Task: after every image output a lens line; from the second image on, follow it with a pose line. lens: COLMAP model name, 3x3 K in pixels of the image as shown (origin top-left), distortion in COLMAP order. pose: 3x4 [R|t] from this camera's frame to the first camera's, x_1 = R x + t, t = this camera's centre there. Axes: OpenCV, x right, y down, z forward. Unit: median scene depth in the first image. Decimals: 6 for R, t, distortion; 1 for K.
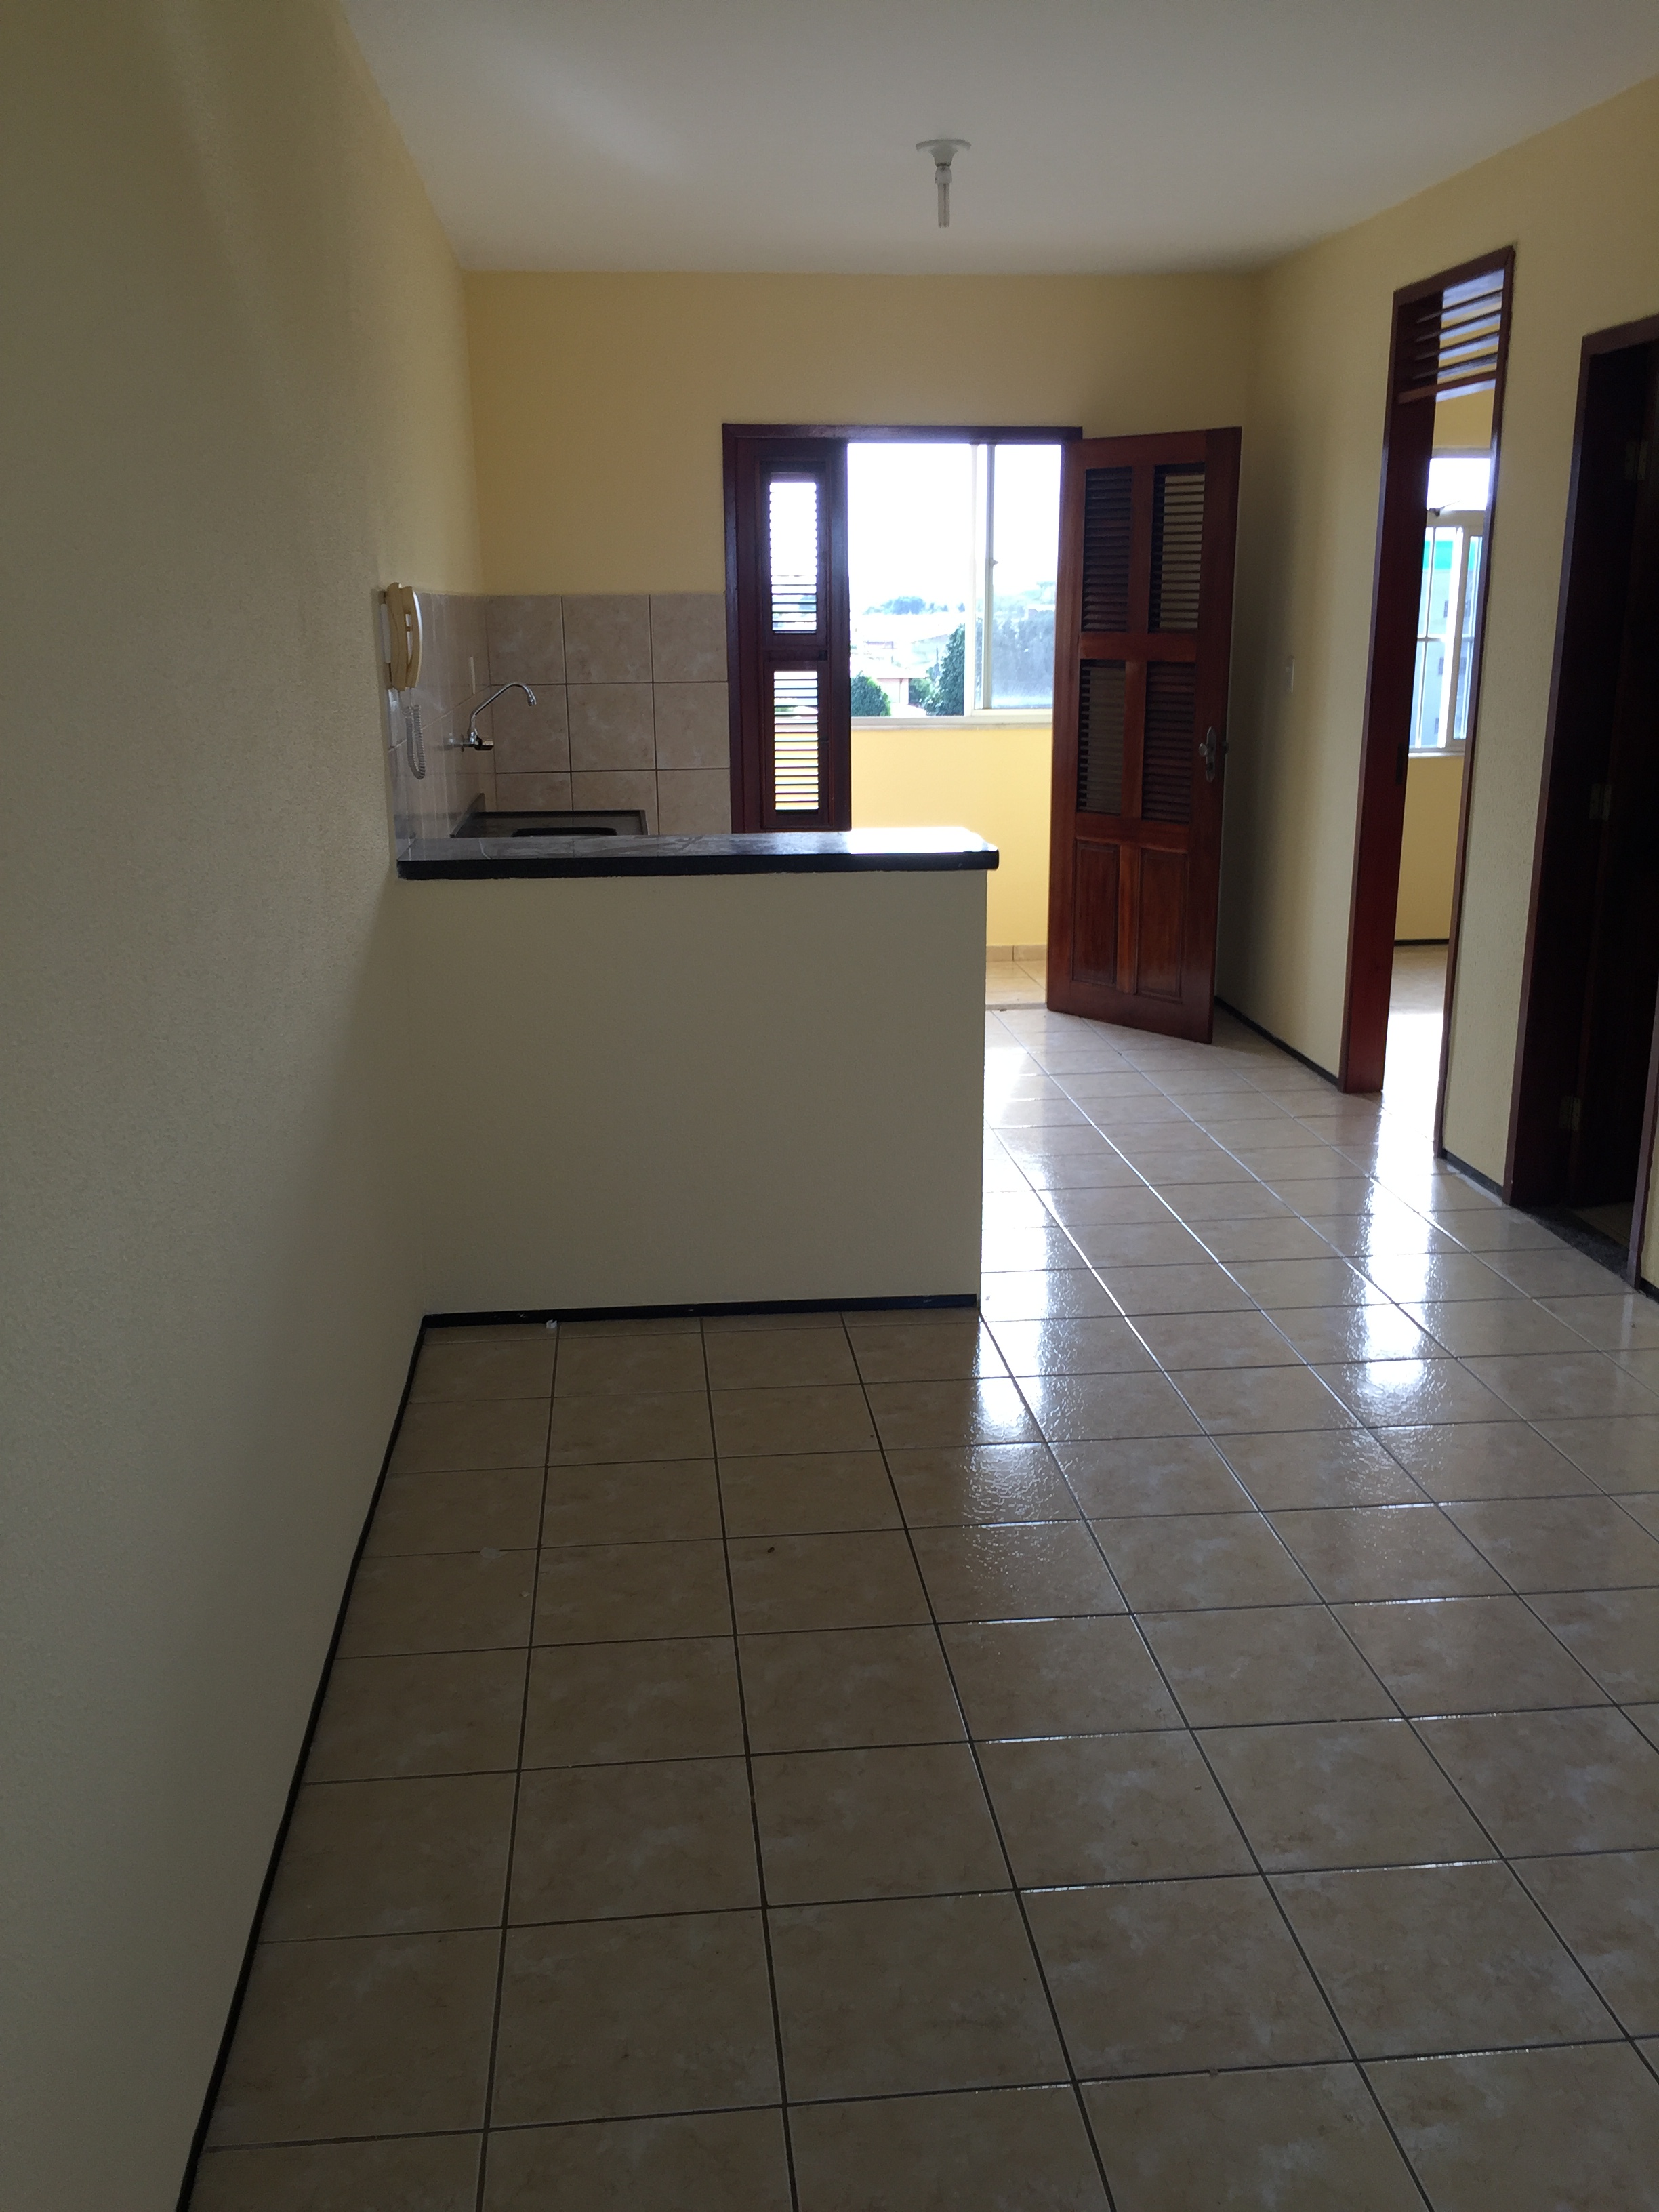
lens RADIAL K [[1877.3, 0, 819.7], [0, 1877.3, 1095.7], [0, 0, 1]] dist [0.056789, -0.082934]
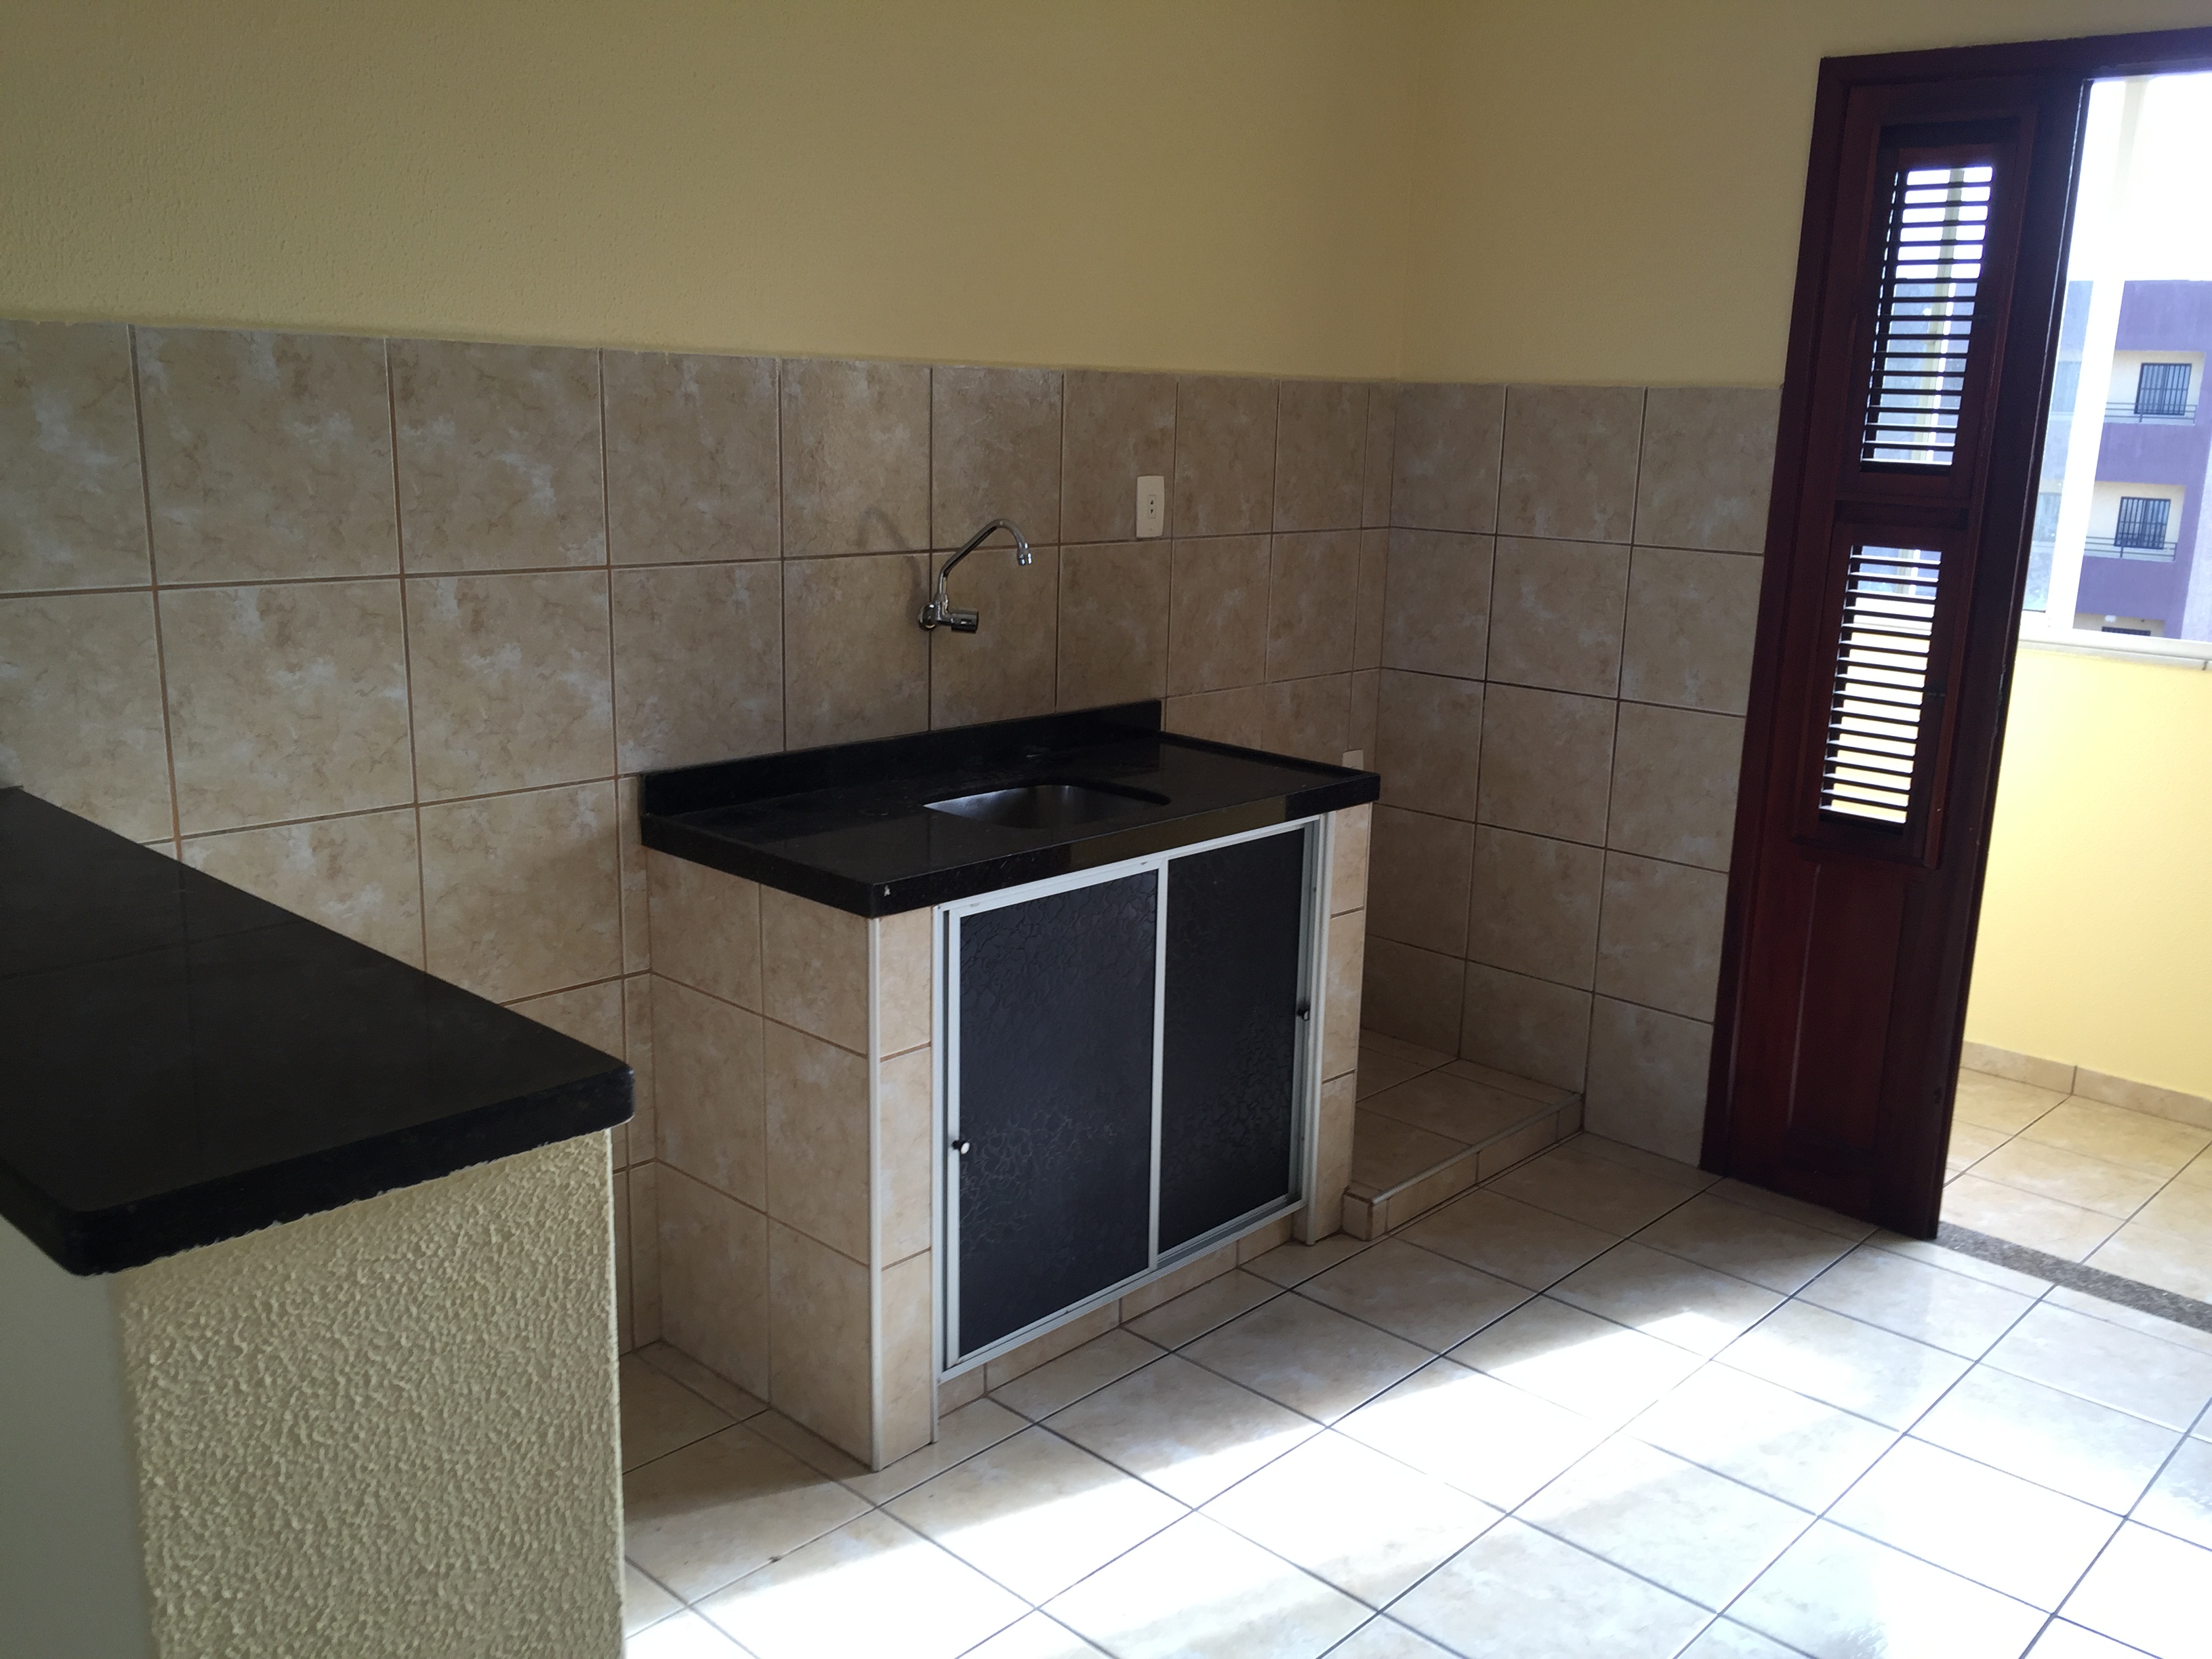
lens RADIAL K [[1877.3, 0, 1097.8], [0, 1877.3, 818.7], [0, 0, 1]] dist [0.056789, -0.082934]
pose [[0.653480, 0.193217, -0.731869, 0.230880], [-0.225486, 0.972667, 0.055454, -0.138697], [0.722579, 0.128788, 0.679186, 0.529754]]
